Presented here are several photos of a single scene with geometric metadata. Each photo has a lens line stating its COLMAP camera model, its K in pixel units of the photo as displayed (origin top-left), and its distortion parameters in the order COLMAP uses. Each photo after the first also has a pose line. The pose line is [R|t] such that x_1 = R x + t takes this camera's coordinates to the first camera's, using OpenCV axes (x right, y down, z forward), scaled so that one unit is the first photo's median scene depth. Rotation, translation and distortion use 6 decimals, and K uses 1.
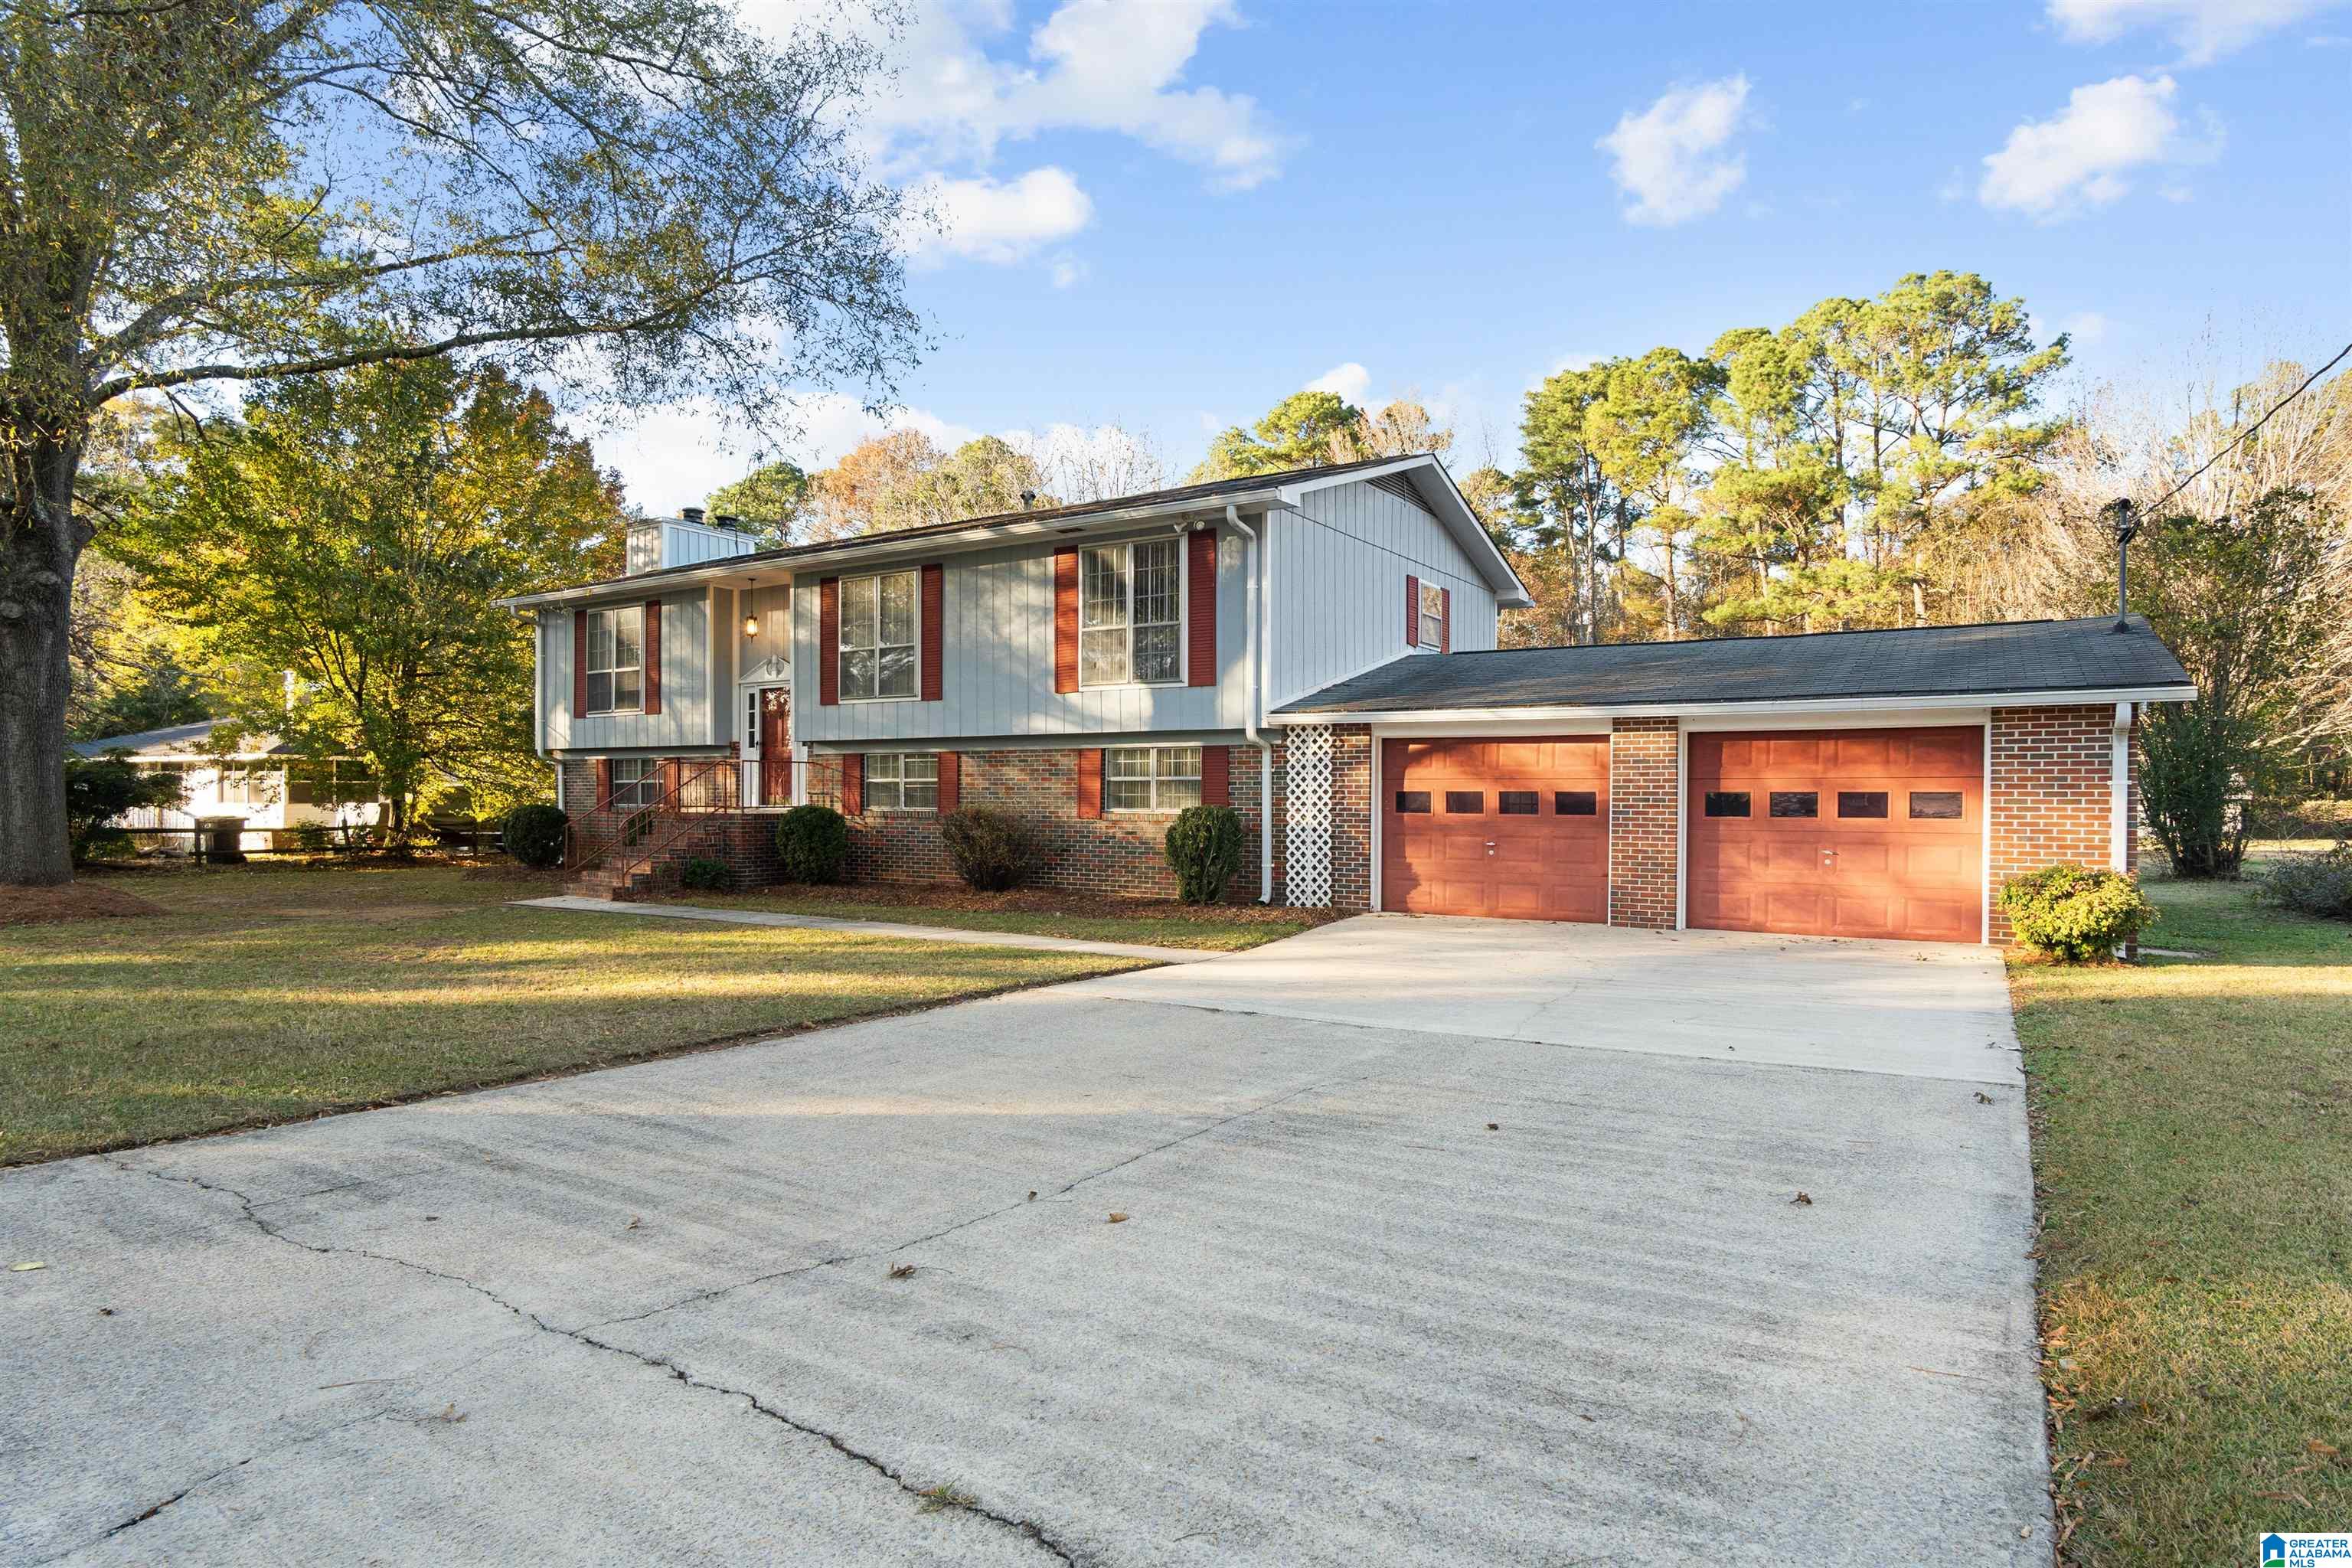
lens RADIAL K [[1279.0, 0, 1176.5], [0, 1279.0, 817.1], [0, 0, 1]] dist [-0.002477, -0.000315]
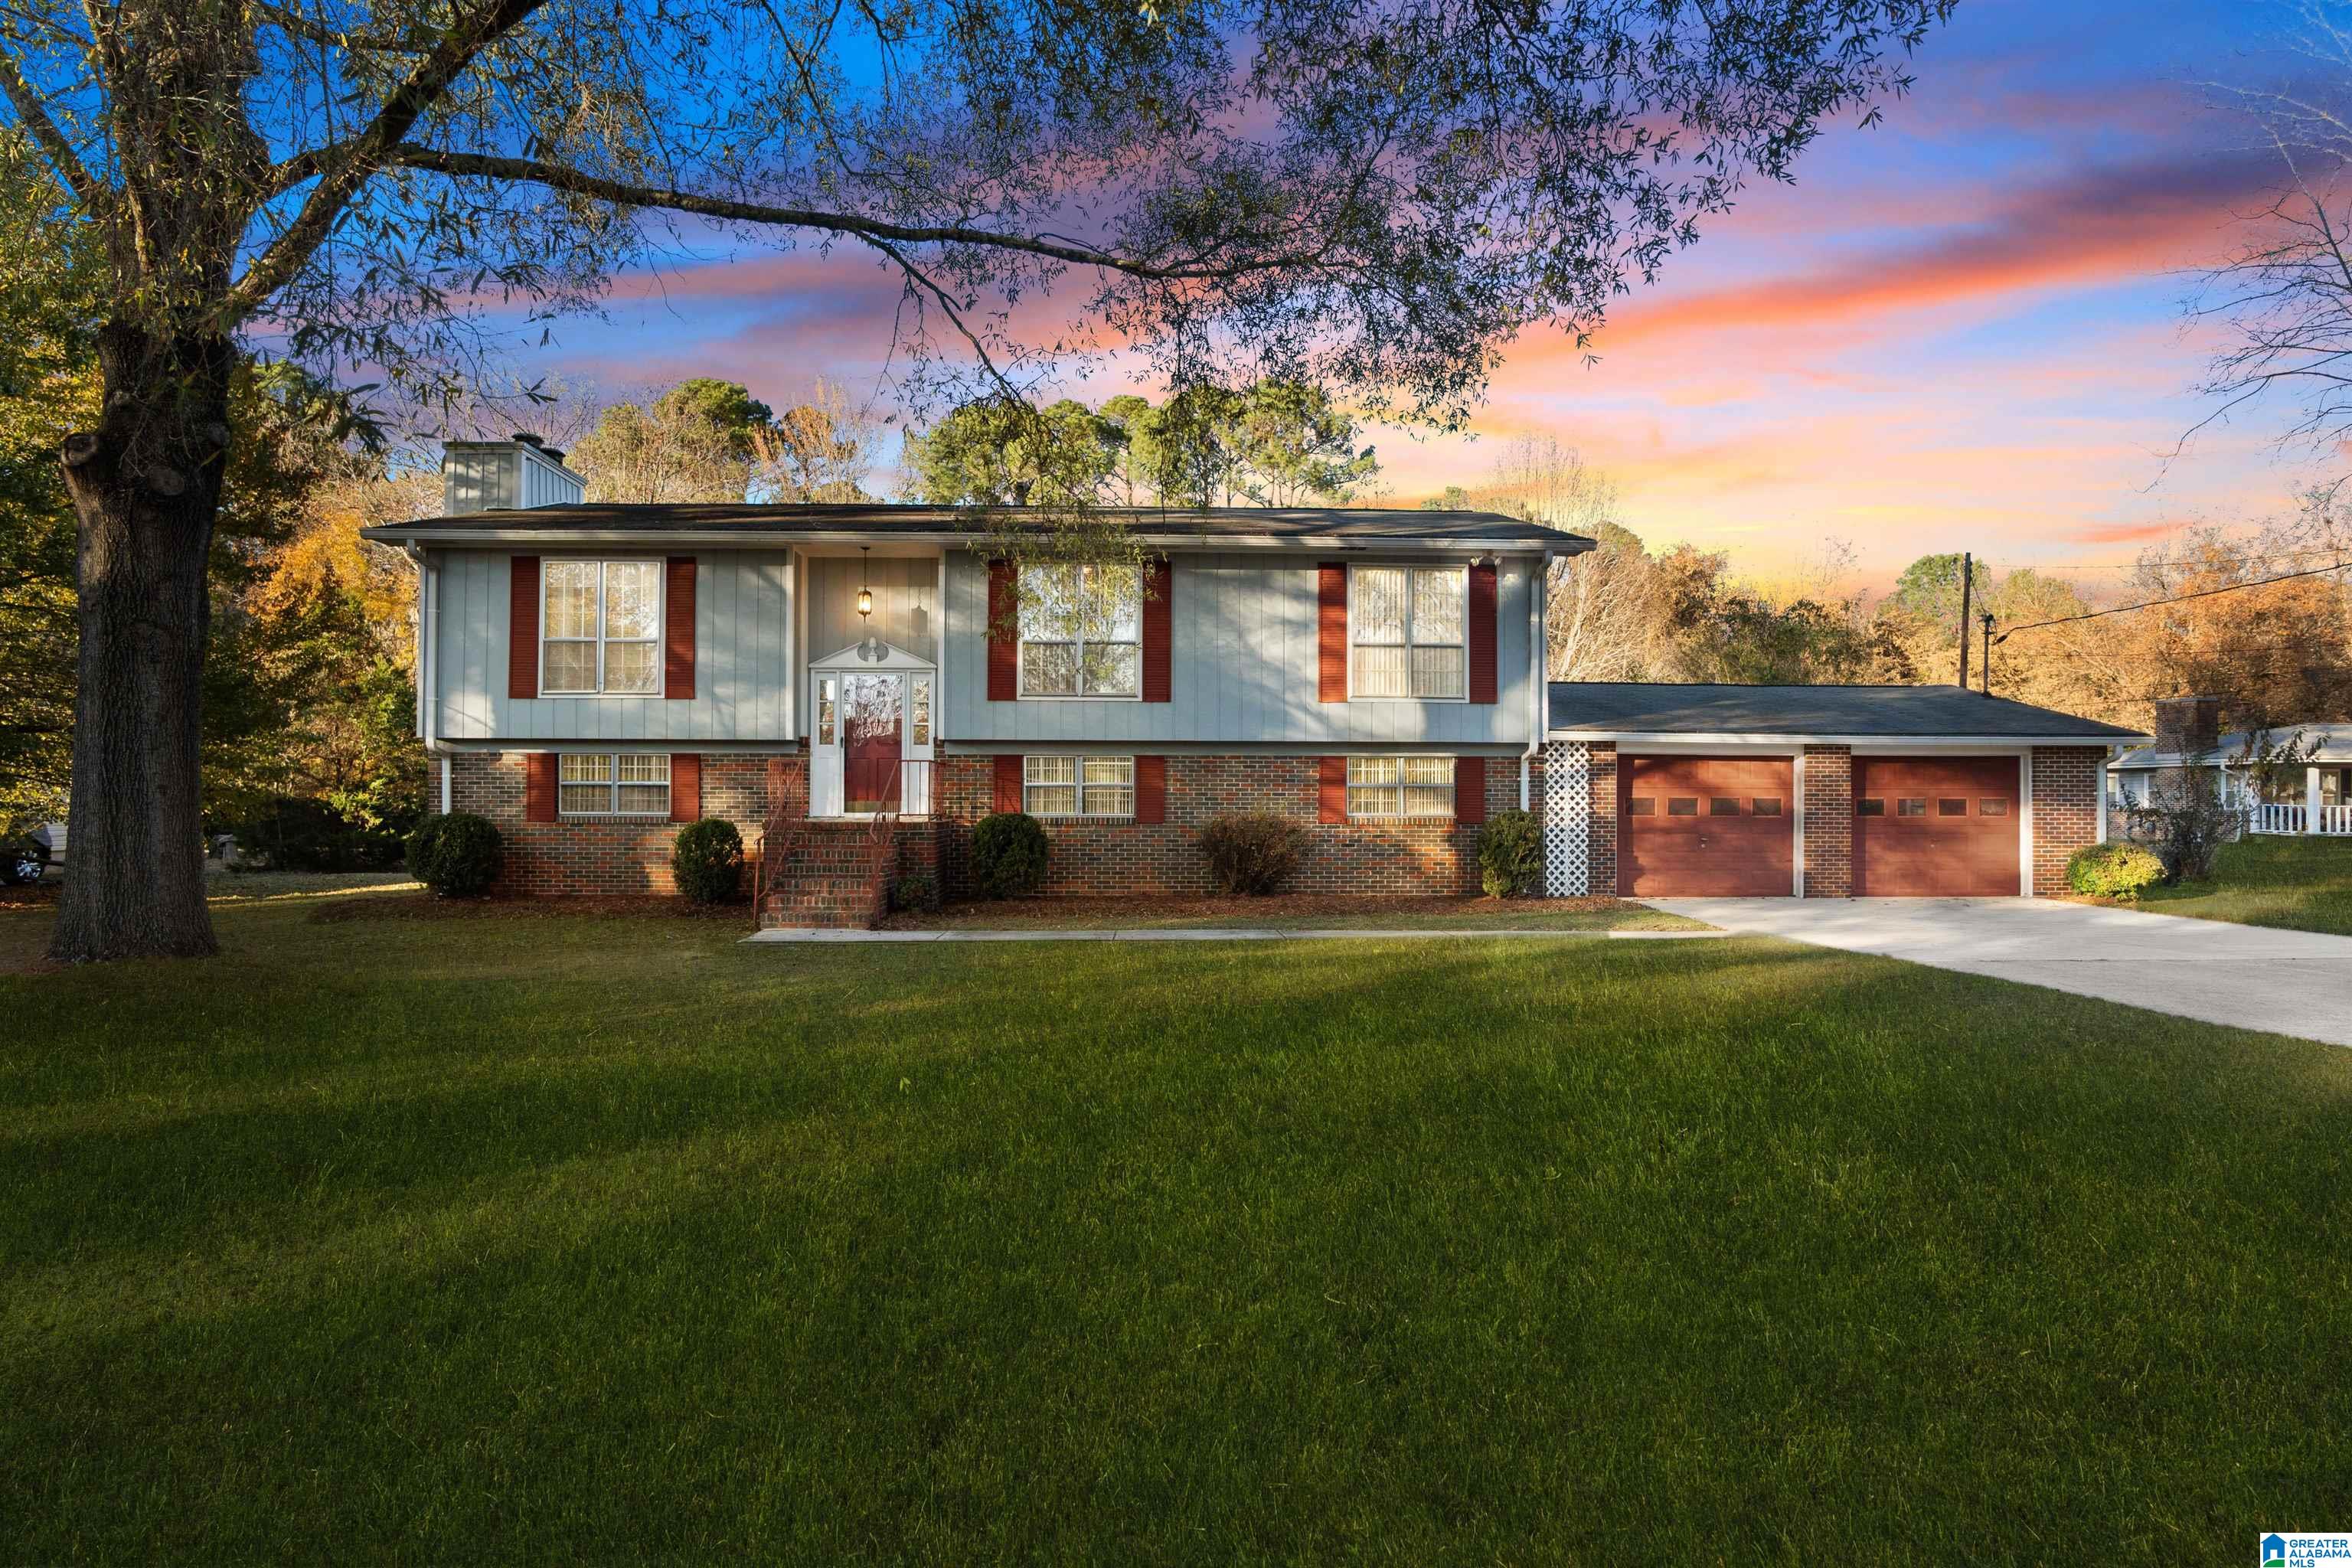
lens RADIAL K [[1279.0, 0, 1176.5], [0, 1279.0, 817.1], [0, 0, 1]] dist [-0.002477, -0.000315]
pose [[0.833263, -0.002217, 0.552872, -0.816236], [0.008029, 0.999935, -0.008092, 0.004084], [-0.552818, 0.011182, 0.833227, 0.208270]]
